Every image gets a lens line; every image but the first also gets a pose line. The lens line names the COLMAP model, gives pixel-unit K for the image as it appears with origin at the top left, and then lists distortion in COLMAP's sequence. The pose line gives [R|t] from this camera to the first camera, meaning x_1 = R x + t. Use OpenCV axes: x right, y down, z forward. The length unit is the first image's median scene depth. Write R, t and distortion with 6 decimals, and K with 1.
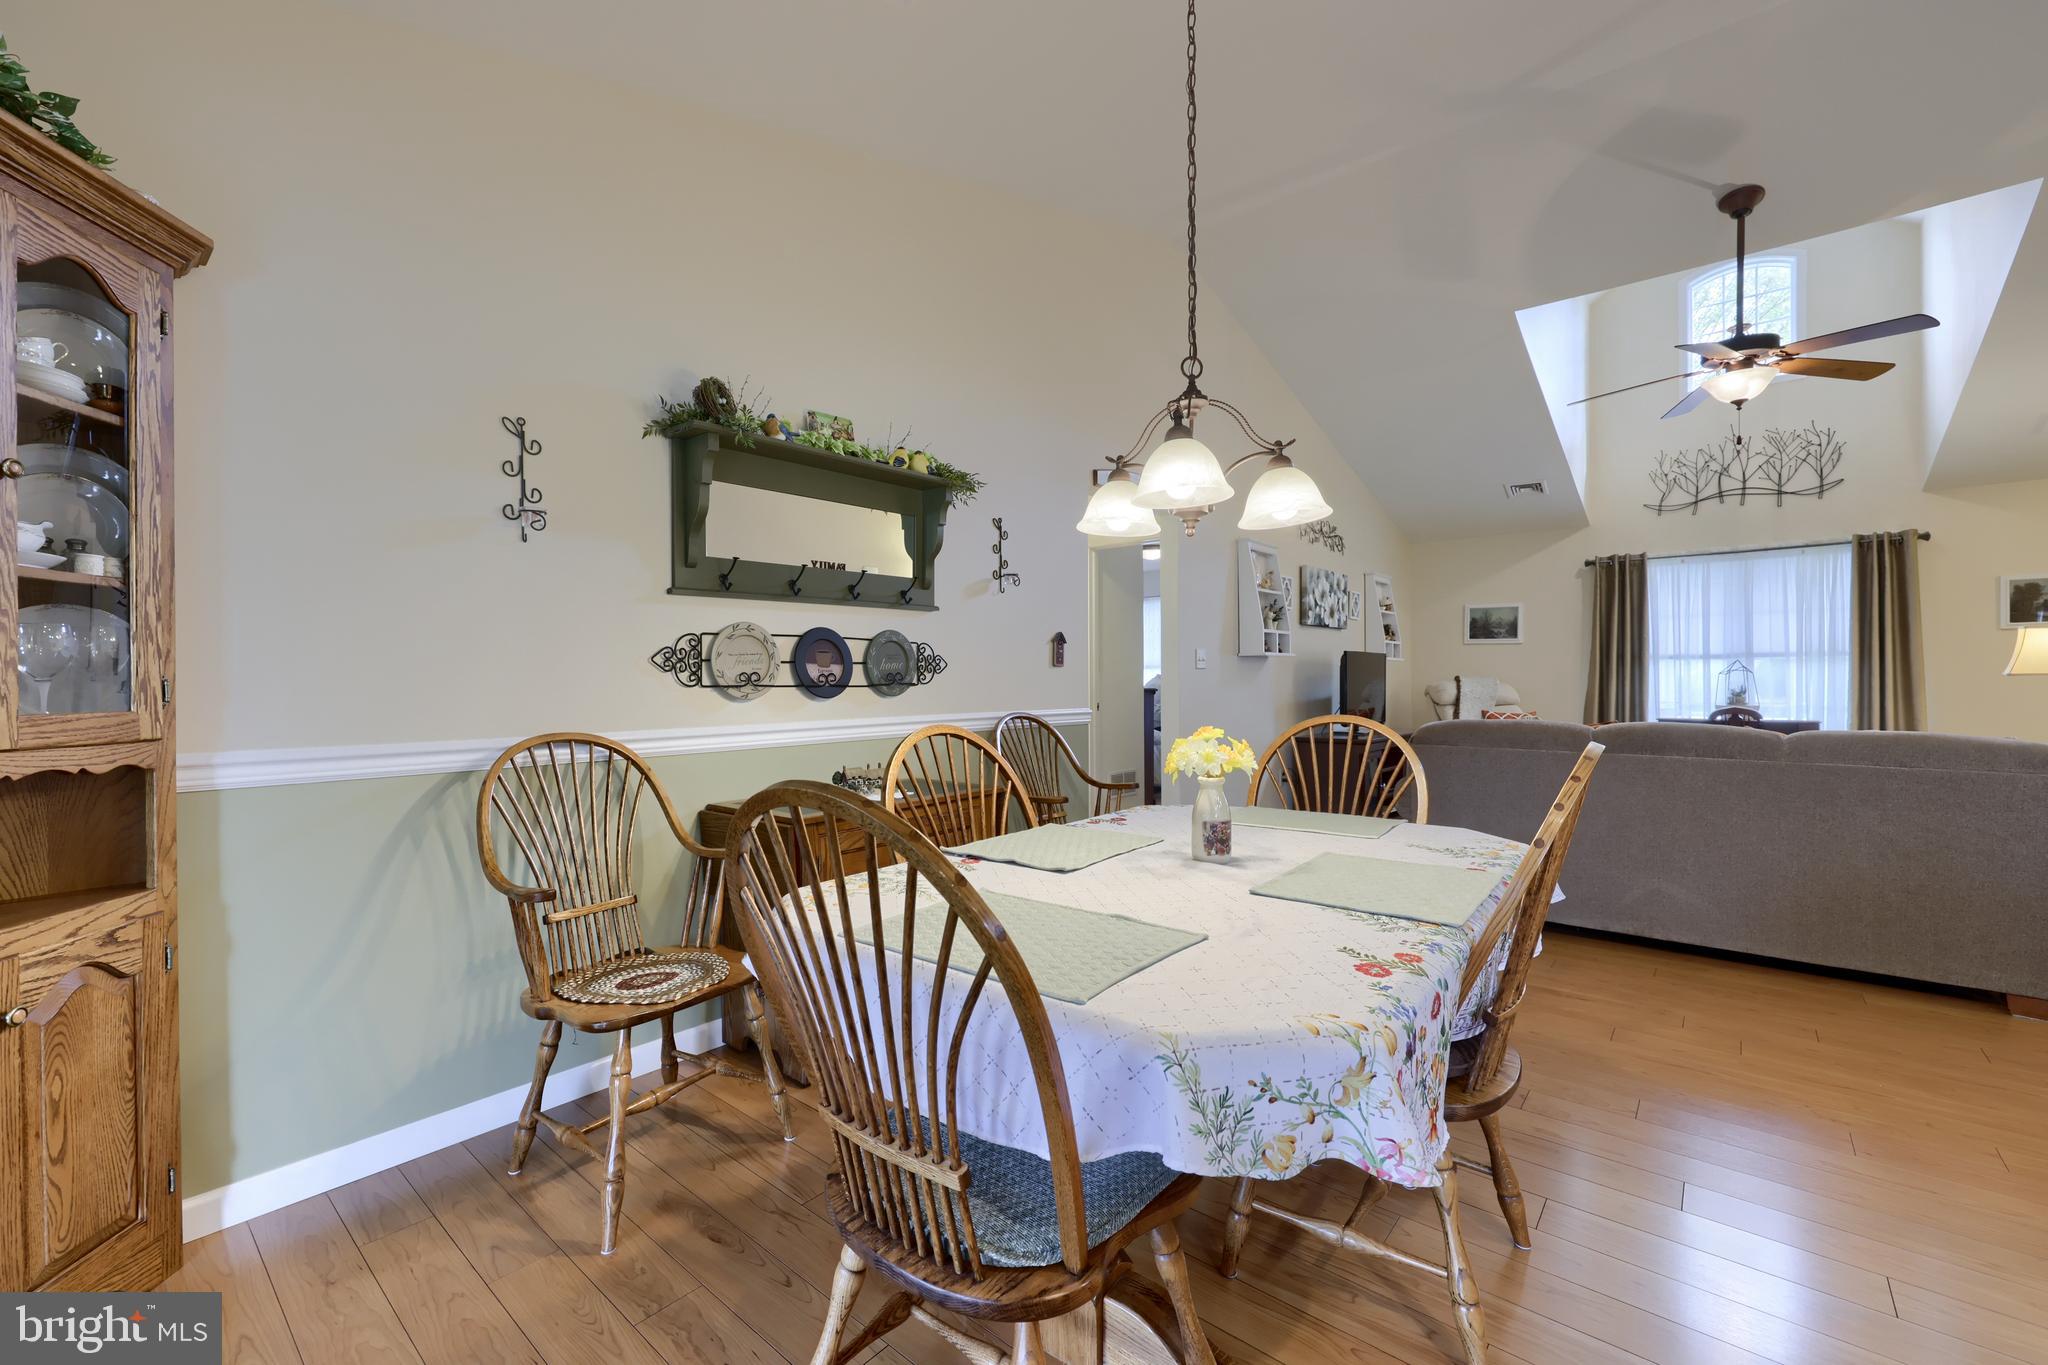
lens RADIAL K [[870.2, 0, 1022.7], [0, 870.2, 680.7], [0, 0, 1]] dist [0.038209, 0.000111]
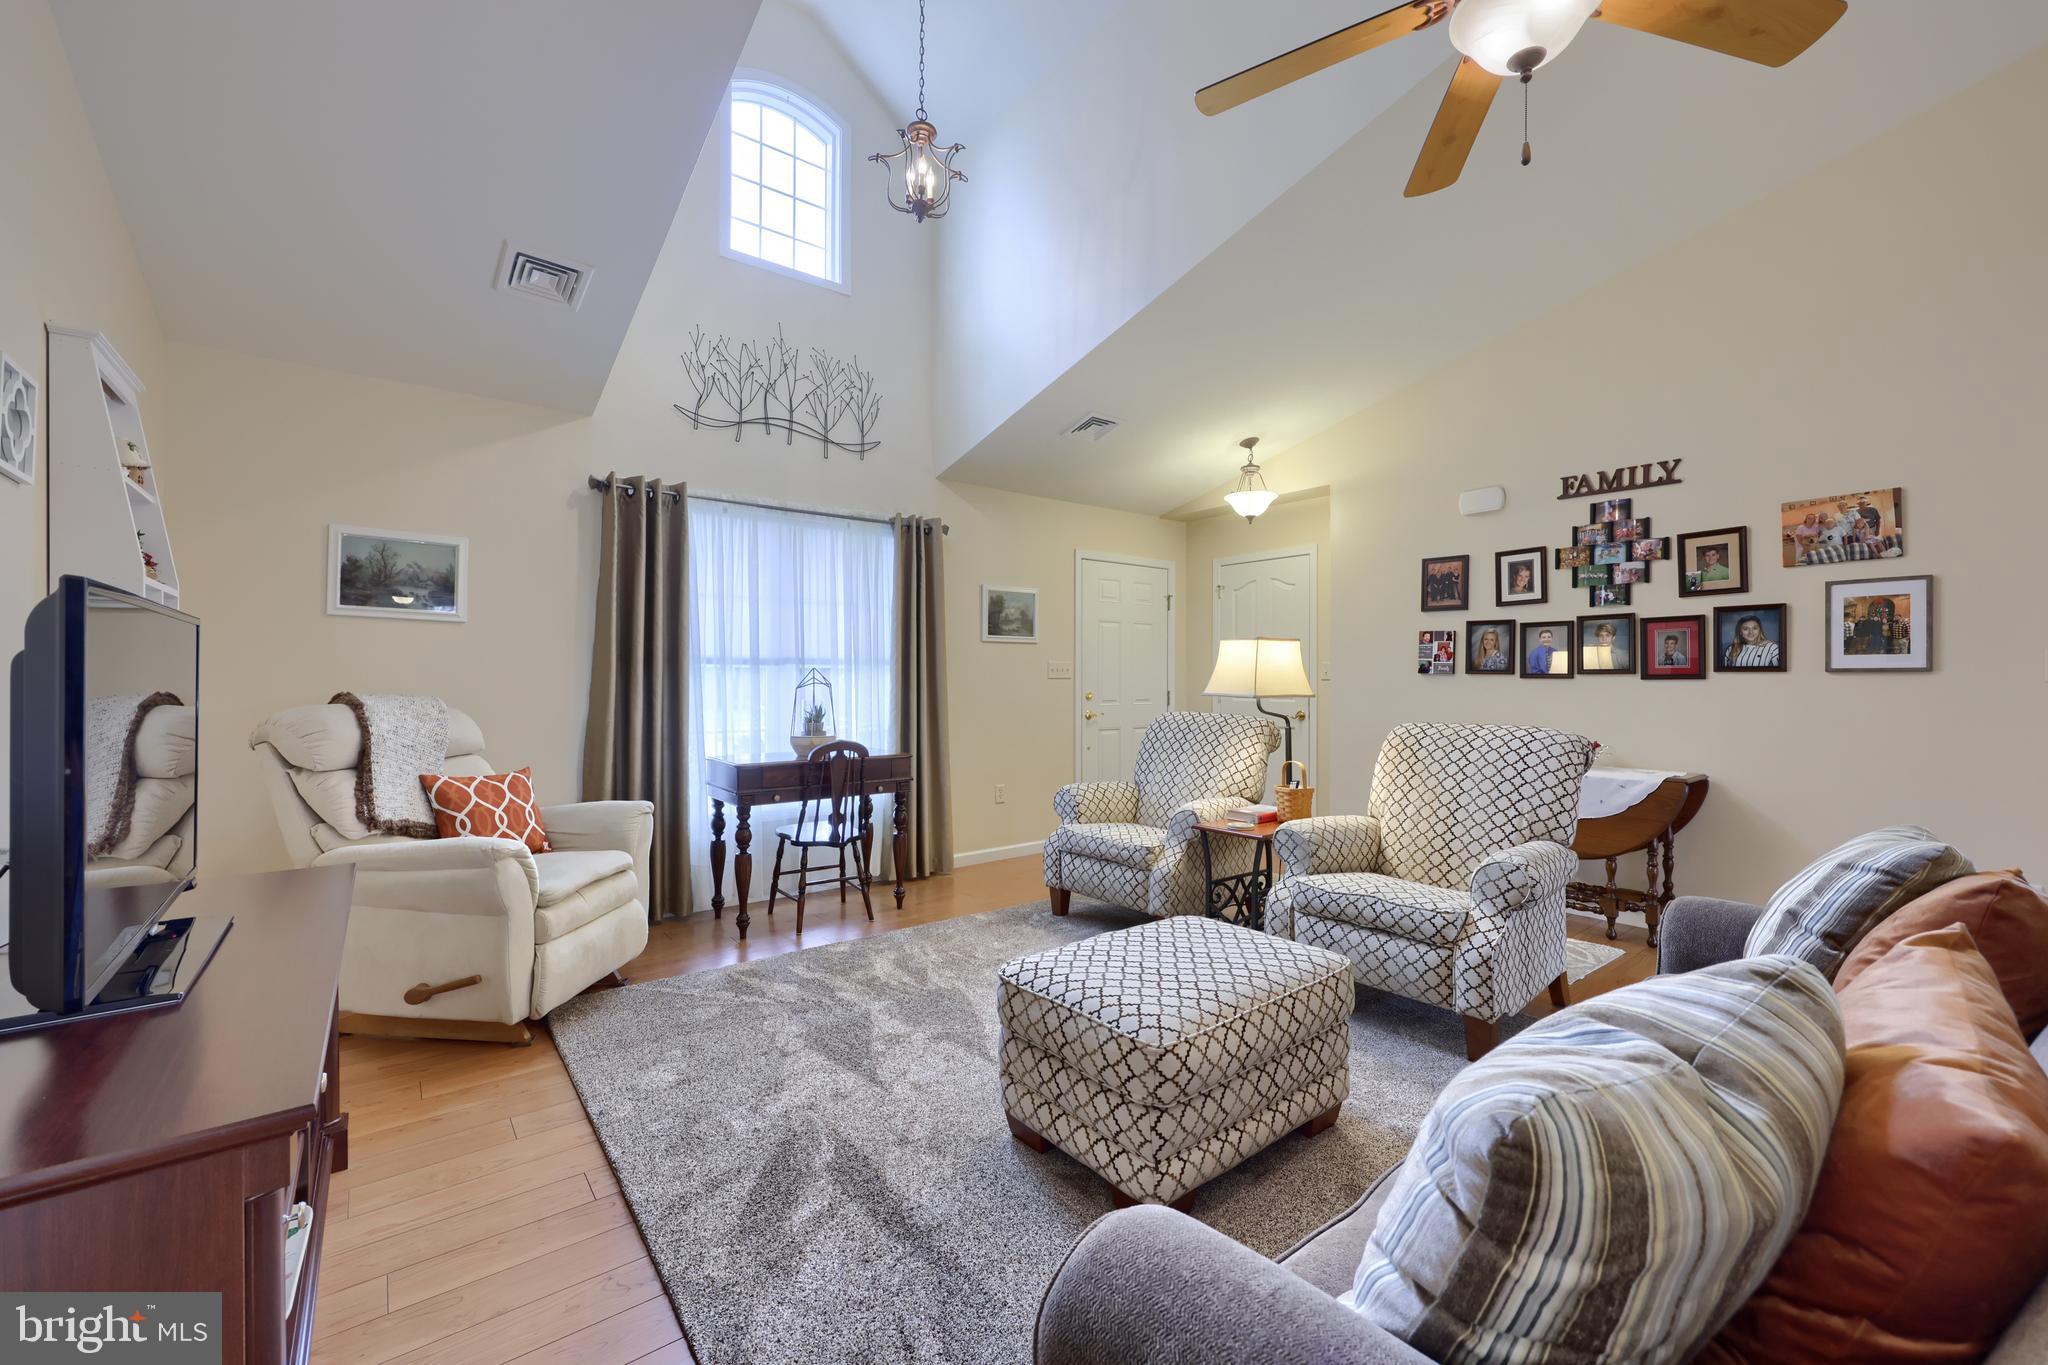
lens RADIAL K [[840.1, 0, 1026.5], [0, 840.1, 678.7], [0, 0, 1]] dist [-0.001579, 0.000144]
pose [[0.209502, 0.008749, 0.977769, 0.355764], [-0.002688, 0.999961, -0.008372, -0.016895], [-0.977804, -0.000875, 0.209518, 1.165494]]
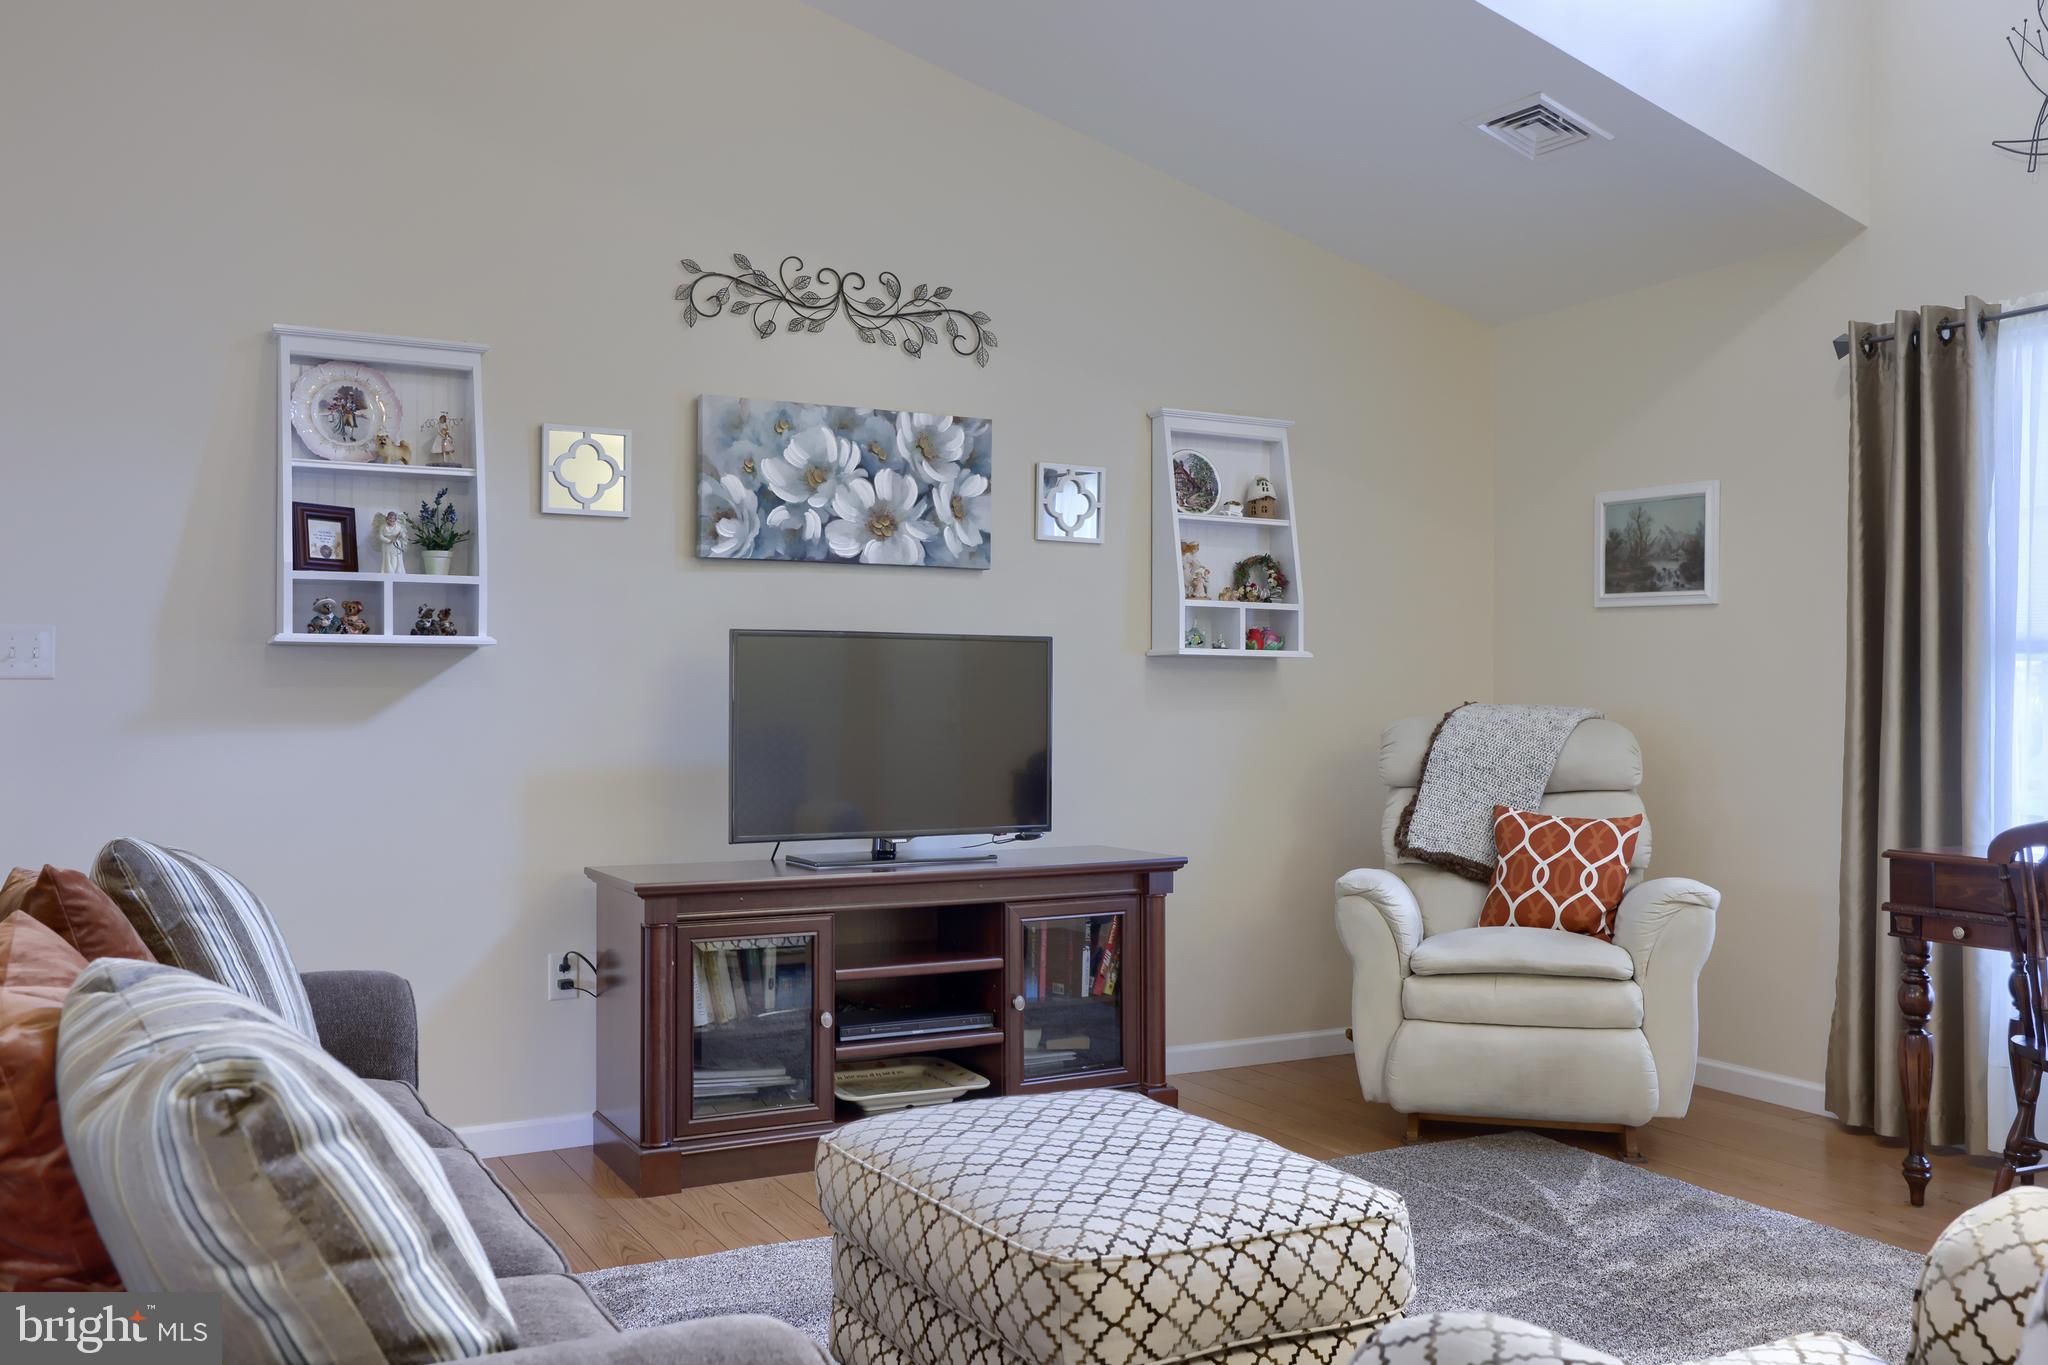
lens RADIAL K [[1766.7, 0, 982.5], [0, 1766.7, 673.4], [0, 0, 1]] dist [0.008109, -0.001019]
pose [[0.925799, 0.004093, -0.377995, 1.080769], [-0.009876, 0.999862, -0.013364, -0.011278], [0.377888, 0.016105, 0.925711, 0.550821]]
